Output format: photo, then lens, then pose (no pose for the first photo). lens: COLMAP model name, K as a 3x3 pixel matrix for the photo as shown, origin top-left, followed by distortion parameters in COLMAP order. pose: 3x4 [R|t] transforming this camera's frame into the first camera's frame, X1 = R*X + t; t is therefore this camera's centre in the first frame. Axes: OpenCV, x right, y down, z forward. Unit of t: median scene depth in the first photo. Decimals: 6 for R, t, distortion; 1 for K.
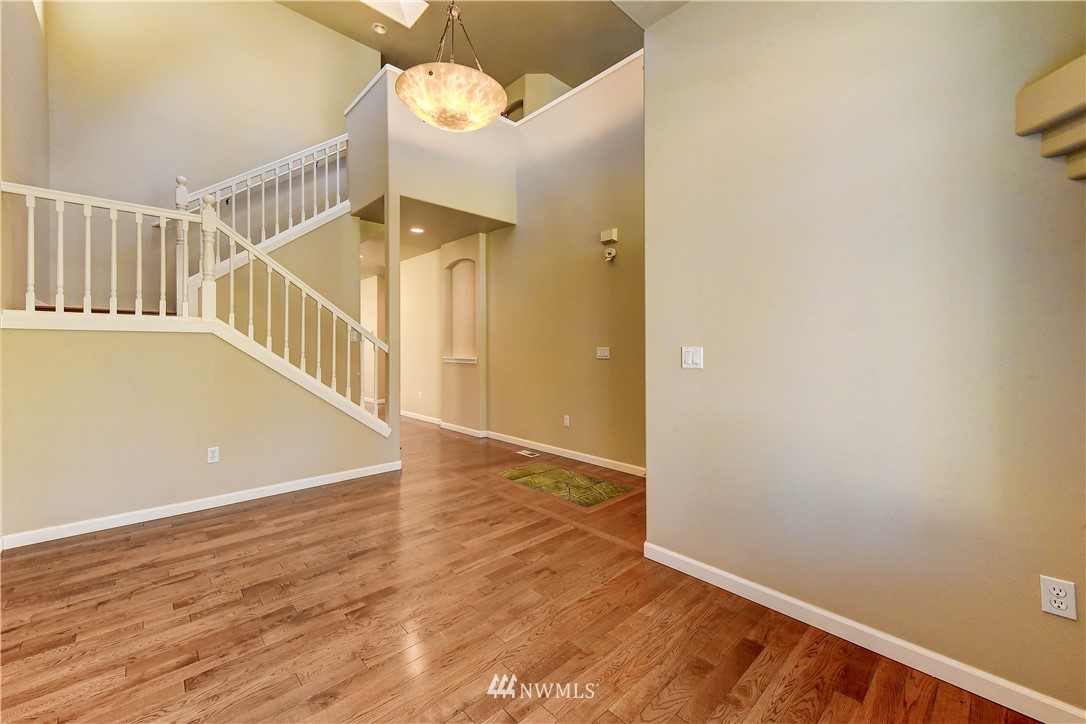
lens RADIAL K [[432.7, 0, 548.7], [0, 432.7, 351.4], [0, 0, 1]] dist [0.018515, 0.000631]
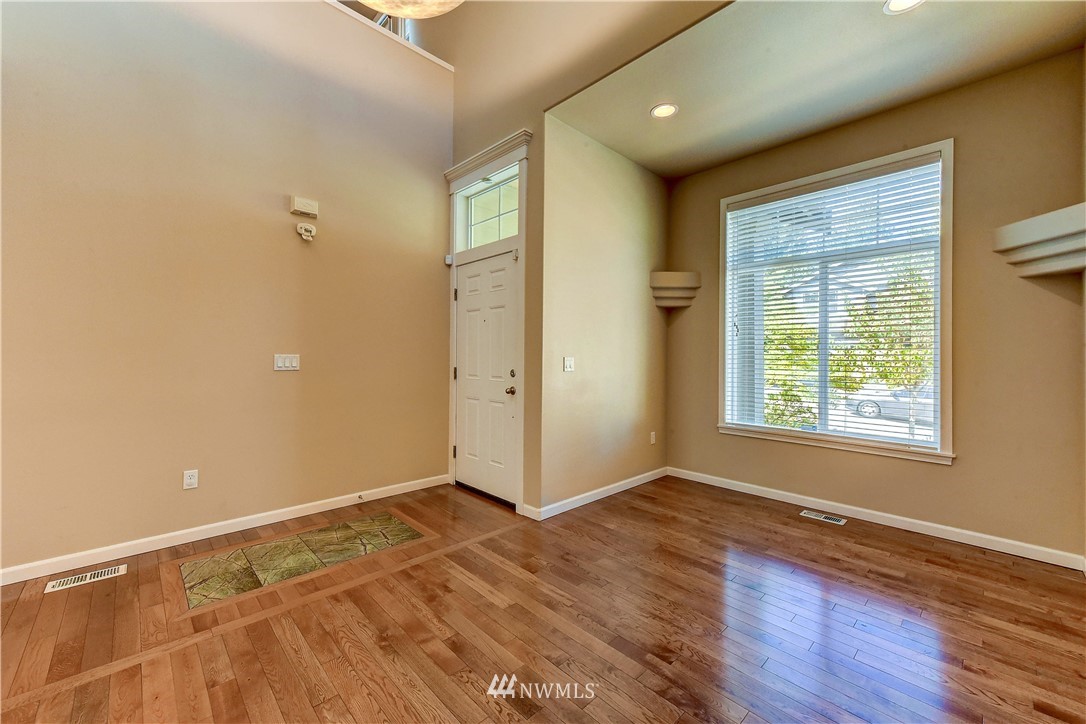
lens RADIAL K [[432.7, 0, 549.1], [0, 432.7, 361.7], [0, 0, 1]] dist [0.018515, 0.000631]
pose [[-0.019227, -0.009104, 0.999774, -0.845380], [-0.000891, 0.999958, 0.009088, -0.006012], [-0.999815, -0.000716, -0.019234, 0.802356]]
